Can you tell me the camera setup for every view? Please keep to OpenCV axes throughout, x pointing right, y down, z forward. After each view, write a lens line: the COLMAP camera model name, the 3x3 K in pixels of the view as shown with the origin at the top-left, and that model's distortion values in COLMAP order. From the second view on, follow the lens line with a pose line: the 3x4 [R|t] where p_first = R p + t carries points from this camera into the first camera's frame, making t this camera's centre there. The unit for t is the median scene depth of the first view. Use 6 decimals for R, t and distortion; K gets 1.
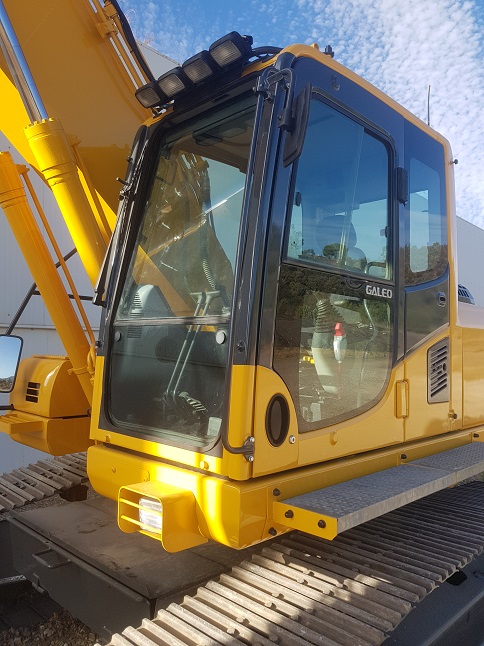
lens RADIAL K [[506.4, 0, 242.0], [0, 506.4, 323.0], [0, 0, 1]] dist [0.042993, -0.056033]
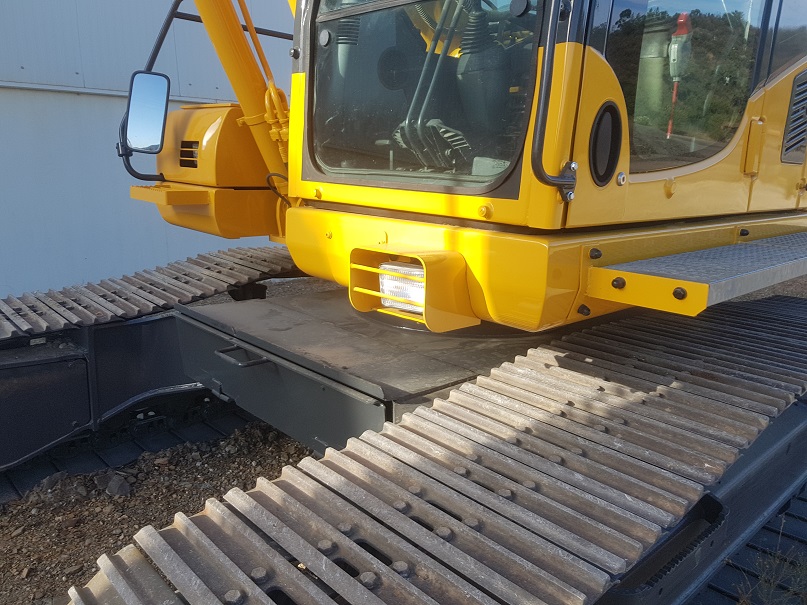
lens RADIAL K [[632.6, 0, 381.4], [0, 632.6, 301.8], [0, 0, 1]] dist [0.042993, -0.056033]
pose [[0.997948, 0.028841, -0.057167, -0.115686], [-0.011843, 0.960550, 0.277853, 0.121455], [0.062925, -0.276606, 0.958921, 0.130129]]
